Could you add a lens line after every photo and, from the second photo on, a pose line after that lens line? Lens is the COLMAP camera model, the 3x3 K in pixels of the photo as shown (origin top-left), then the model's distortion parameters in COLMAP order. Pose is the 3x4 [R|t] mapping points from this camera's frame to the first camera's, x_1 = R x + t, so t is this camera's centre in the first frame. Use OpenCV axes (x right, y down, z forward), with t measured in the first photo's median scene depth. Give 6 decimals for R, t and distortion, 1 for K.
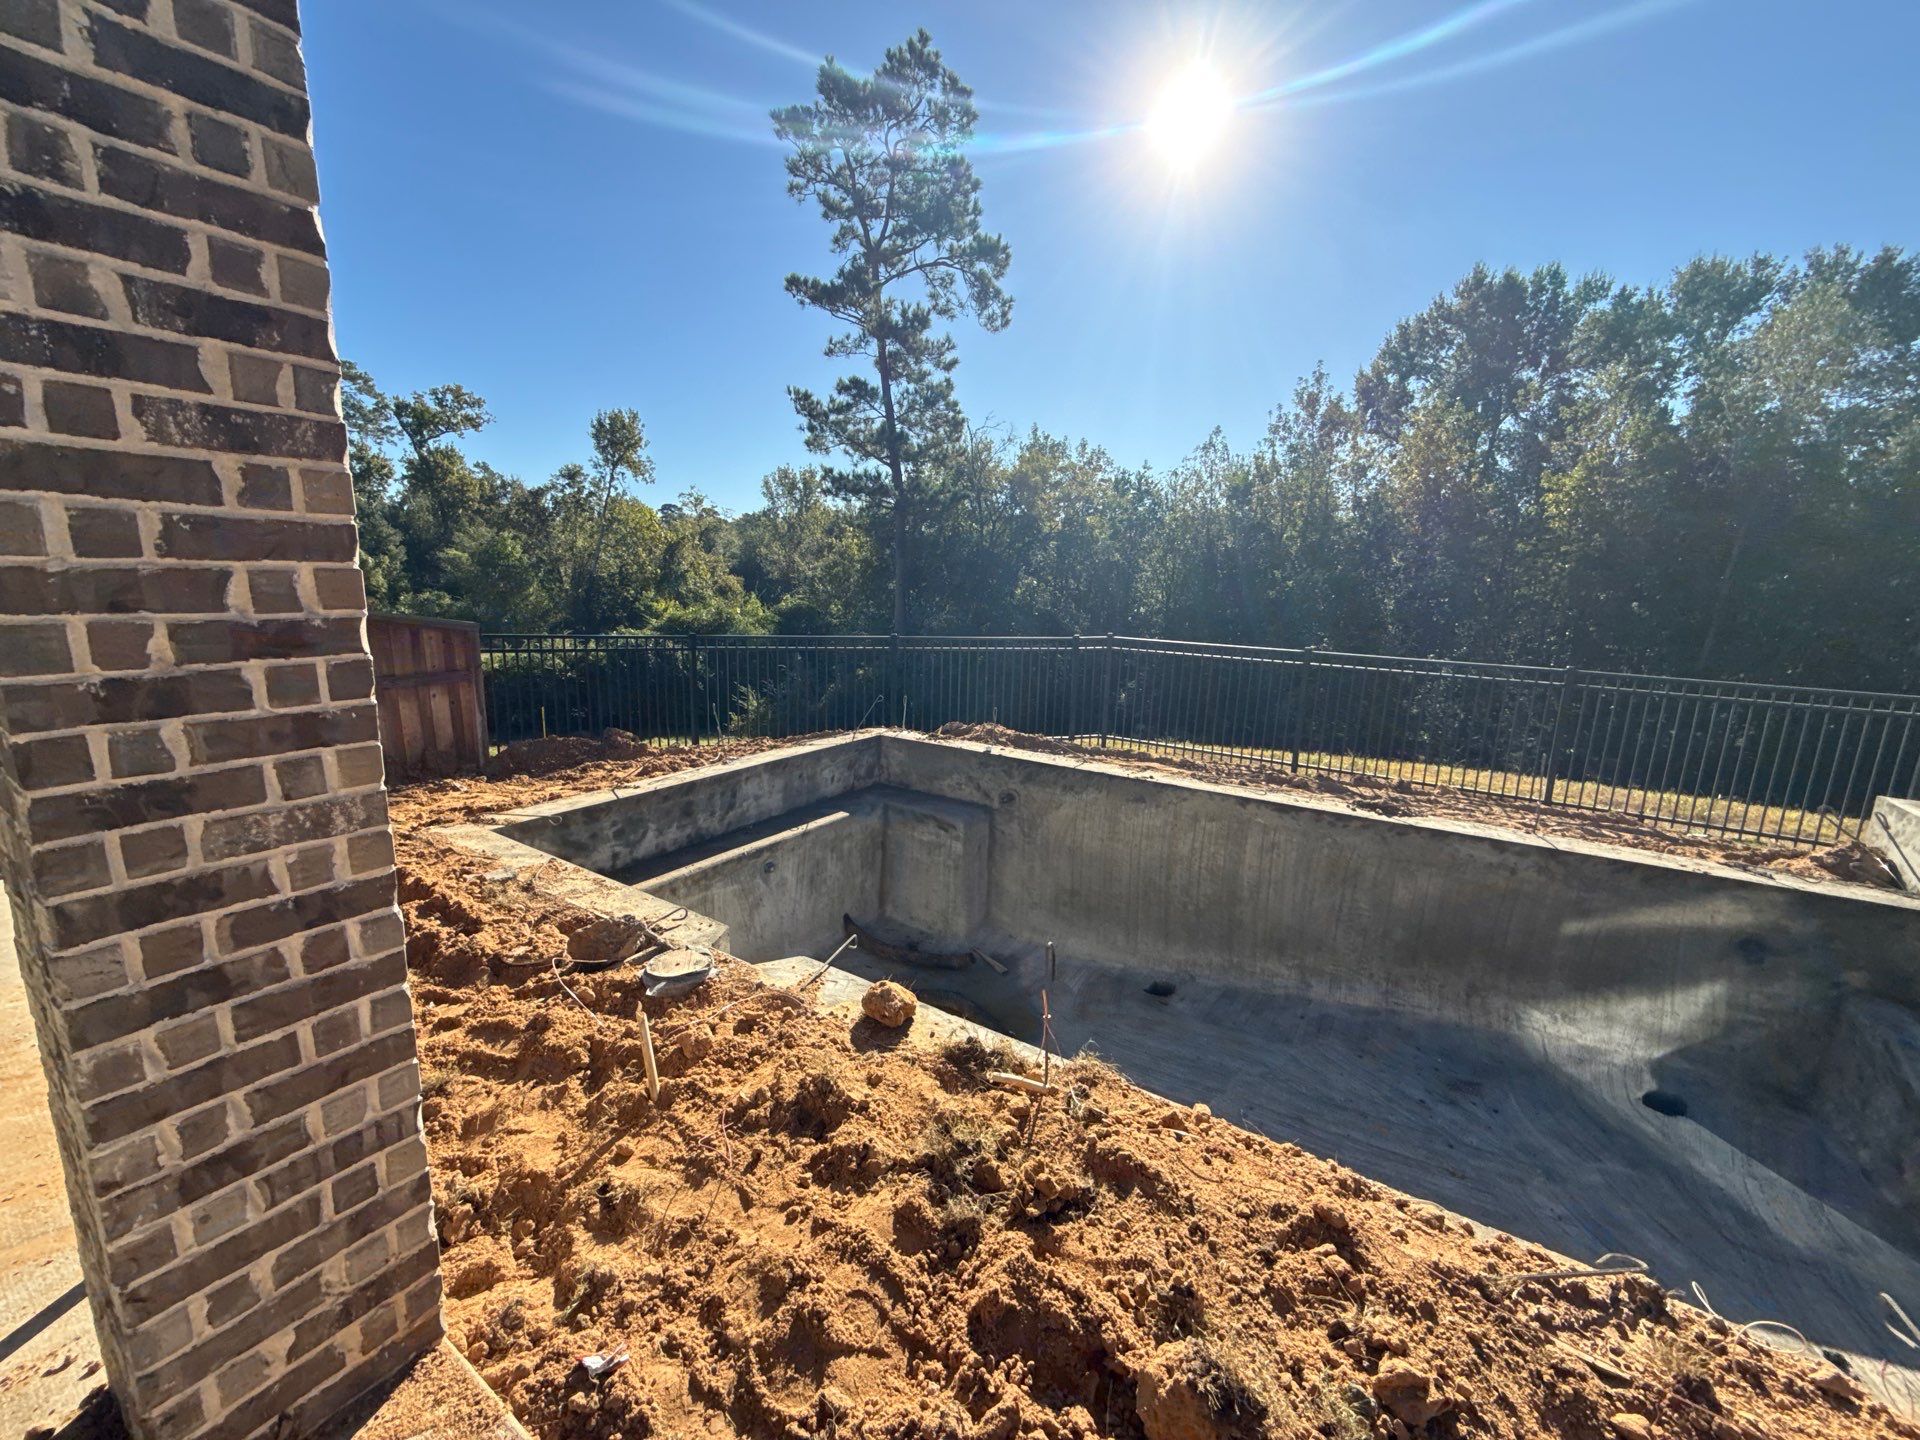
lens RADIAL K [[761.2, 0, 956.6], [0, 761.2, 723.5], [0, 0, 1]] dist [0.000535, -0.000223]
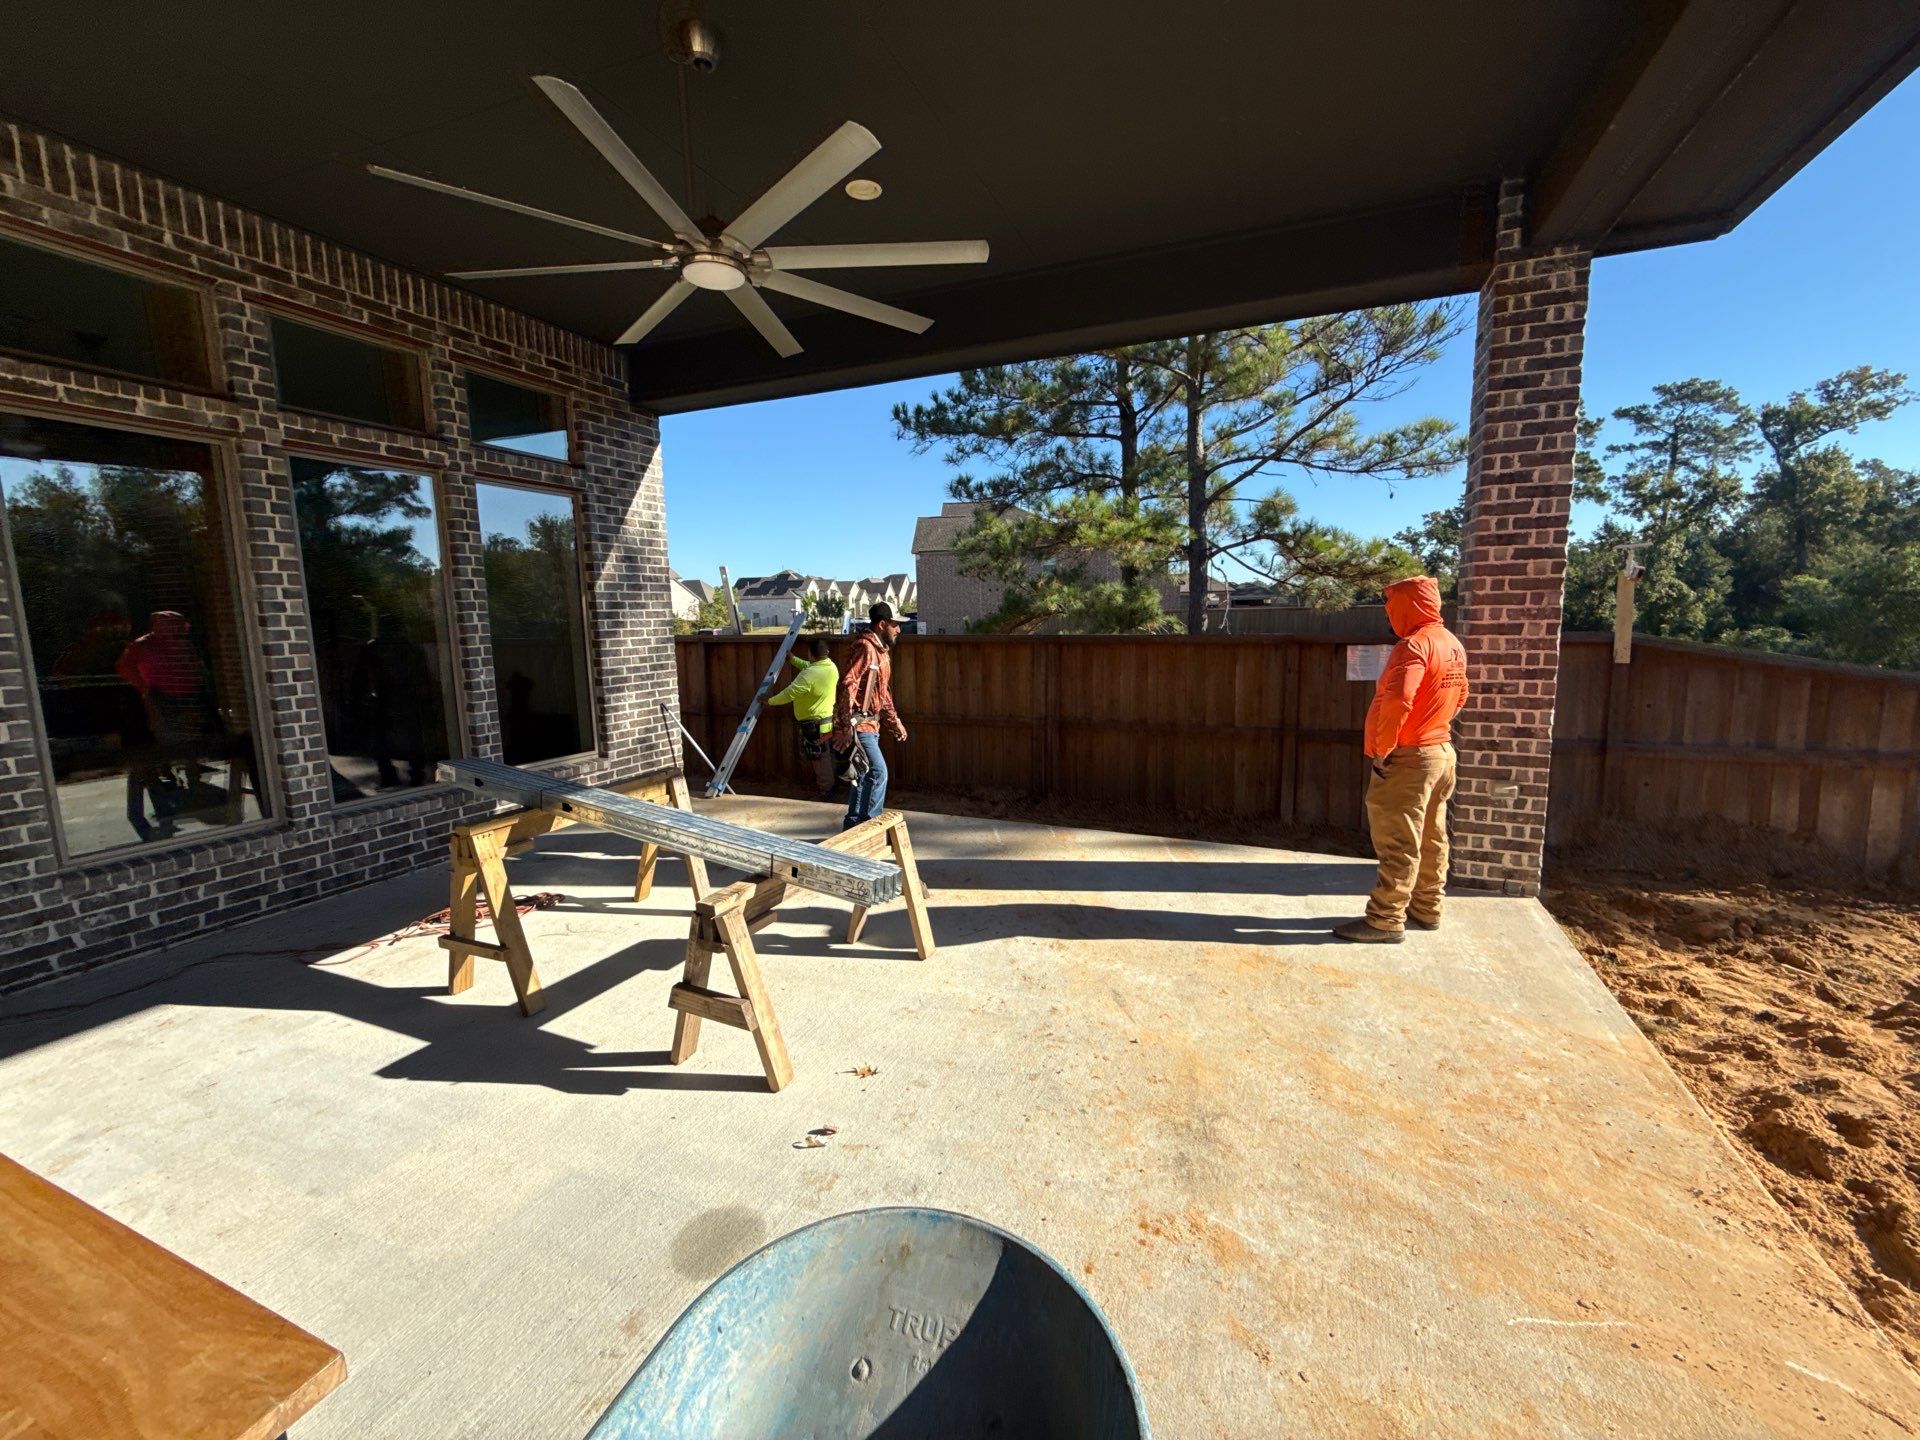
lens RADIAL K [[759.2, 0, 965.9], [0, 759.2, 721.2], [0, 0, 1]] dist [-0.001099, 0.000052]
pose [[0.180304, 0.112510, -0.977155, -0.193390], [-0.159974, 0.983564, 0.083730, -0.013168], [0.970515, 0.141222, 0.195339, -0.025926]]
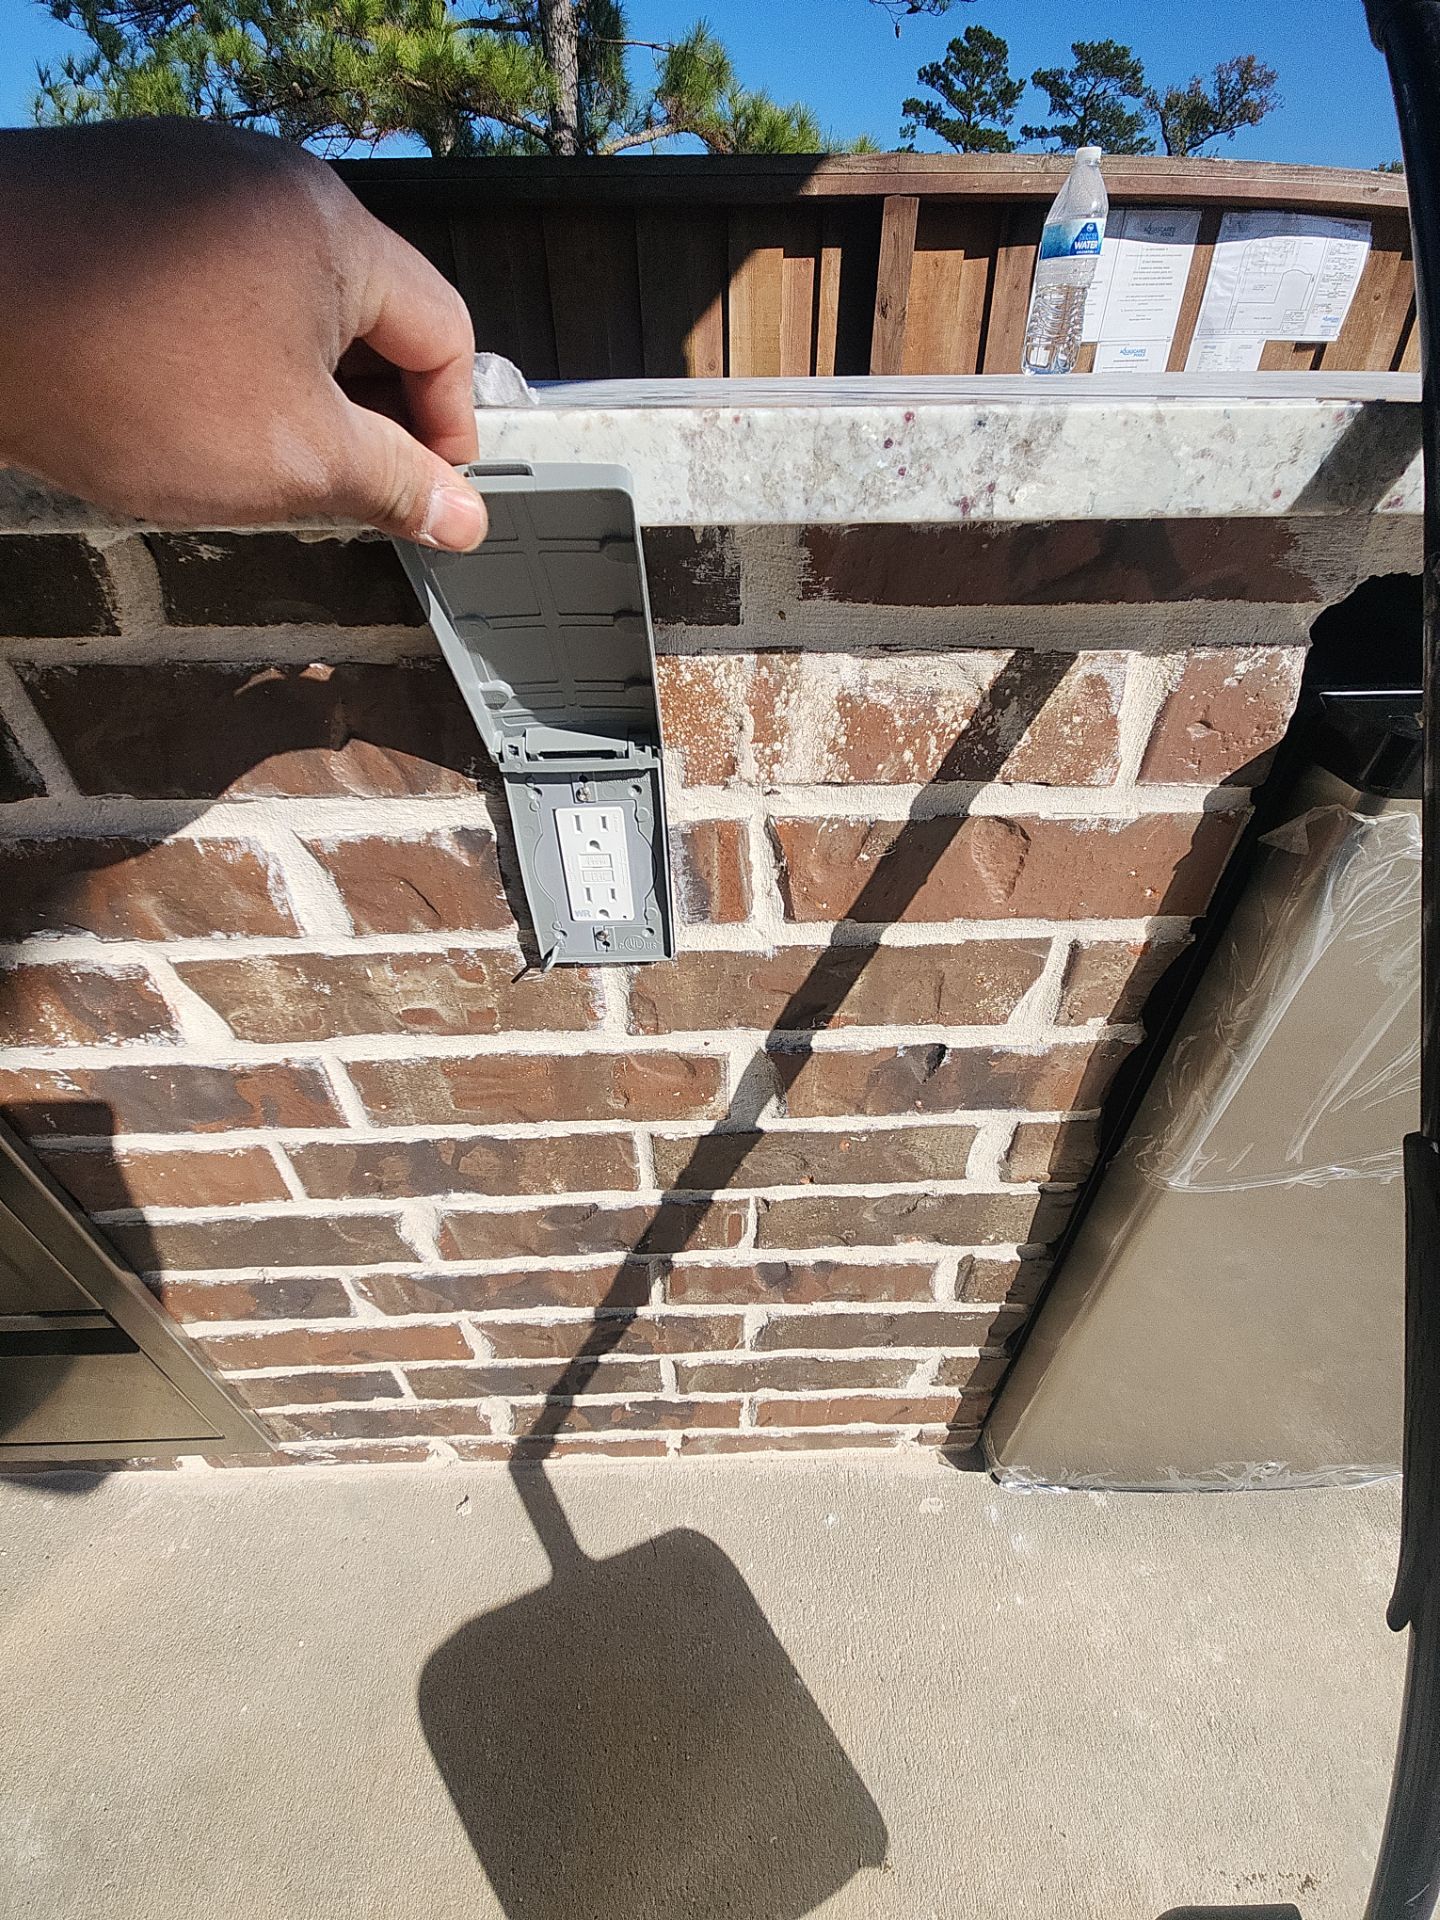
lens RADIAL K [[765.9, 0, 711.0], [0, 765.9, 958.6], [0, 0, 1]] dist [0.022089, -0.018863]
pose [[0.571487, 0.479204, -0.666158, -0.822823], [-0.129707, 0.854327, 0.503290, 0.023608], [0.810295, -0.201219, 0.550393, 0.288126]]
